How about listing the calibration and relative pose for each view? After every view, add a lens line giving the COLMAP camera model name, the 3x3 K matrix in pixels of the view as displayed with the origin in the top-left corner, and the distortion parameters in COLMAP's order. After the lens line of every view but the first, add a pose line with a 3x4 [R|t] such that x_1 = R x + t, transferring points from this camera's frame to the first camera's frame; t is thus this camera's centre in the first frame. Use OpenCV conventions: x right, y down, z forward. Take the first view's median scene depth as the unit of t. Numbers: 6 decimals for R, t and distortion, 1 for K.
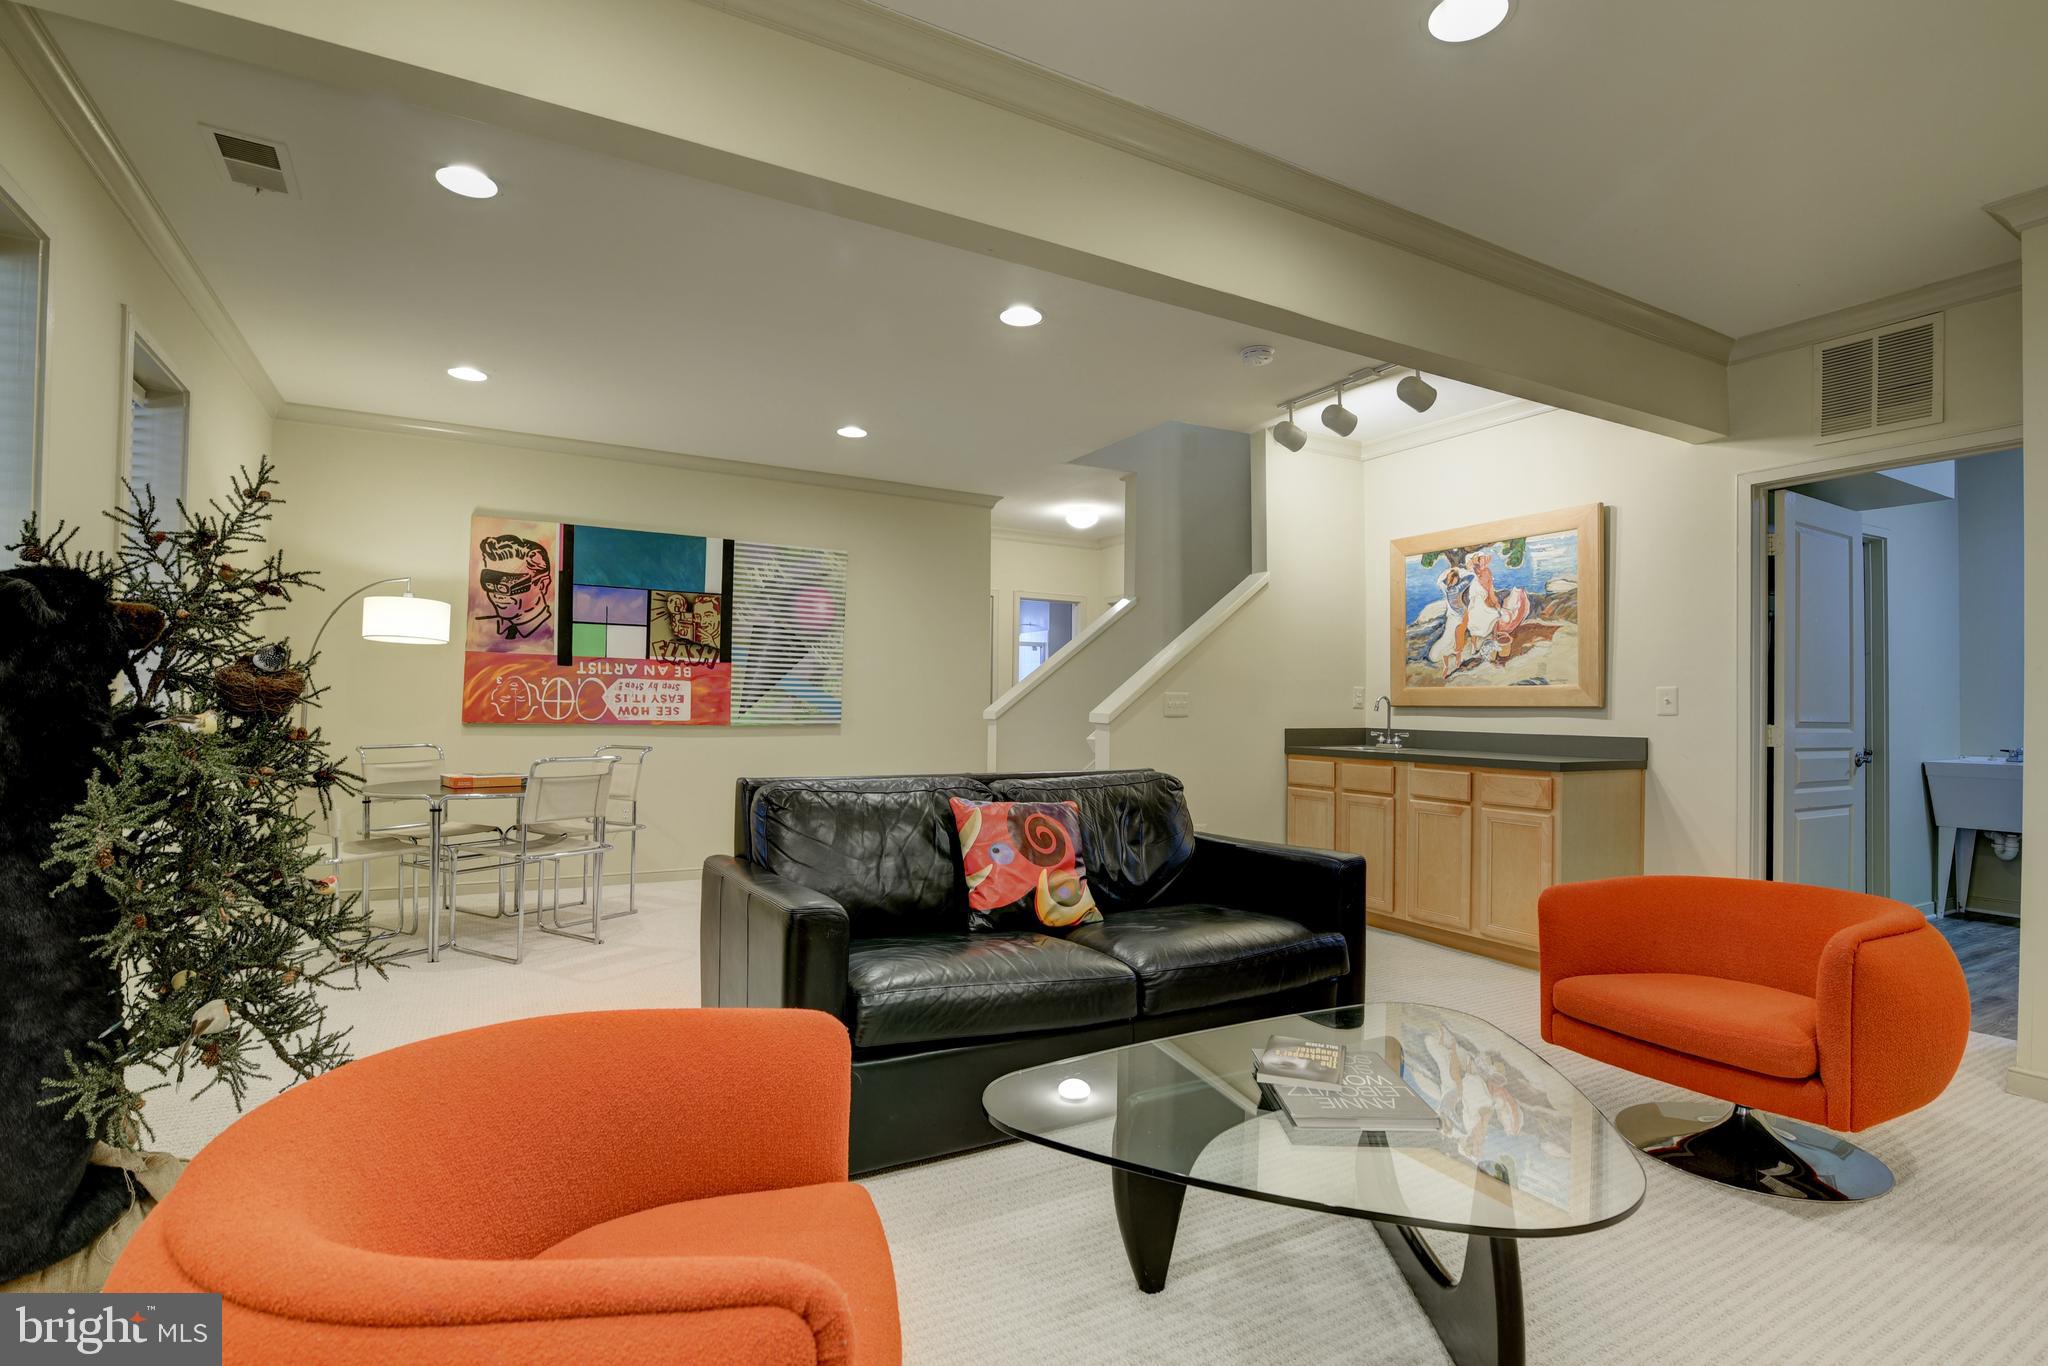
lens RADIAL K [[948.4, 0, 1021.4], [0, 948.4, 695.7], [0, 0, 1]] dist [-0.020320, 0.002520]
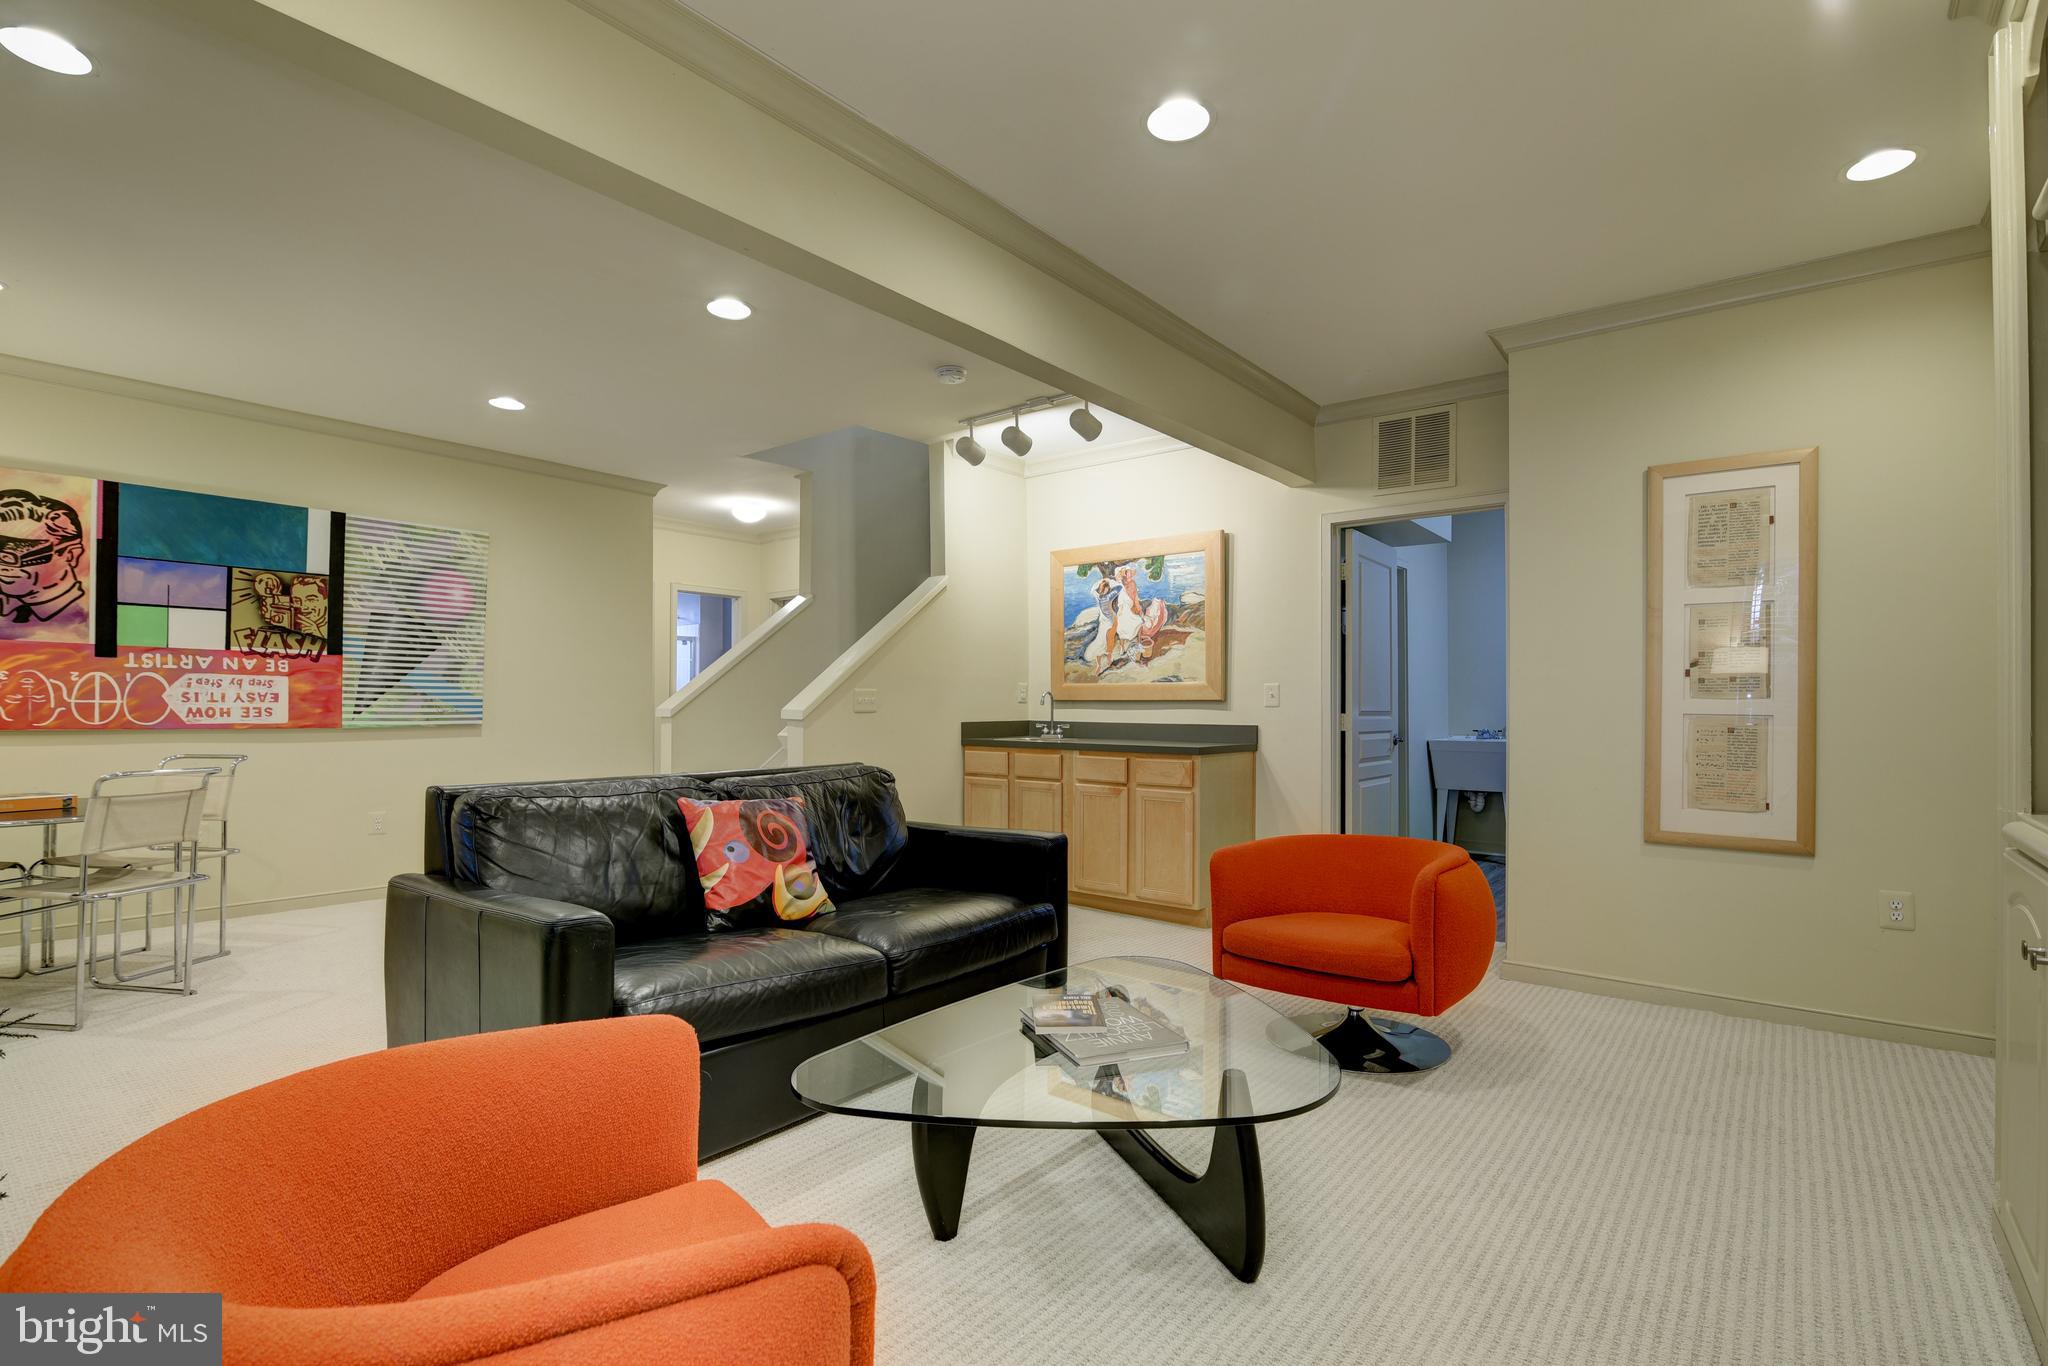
lens RADIAL K [[948.4, 0, 988.3], [0, 948.4, 696.3], [0, 0, 1]] dist [-0.020320, 0.002520]
pose [[0.932143, -0.005186, 0.362053, -0.110638], [0.003068, 0.999975, 0.006423, -0.002109], [-0.362077, -0.004876, 0.932135, -0.018361]]
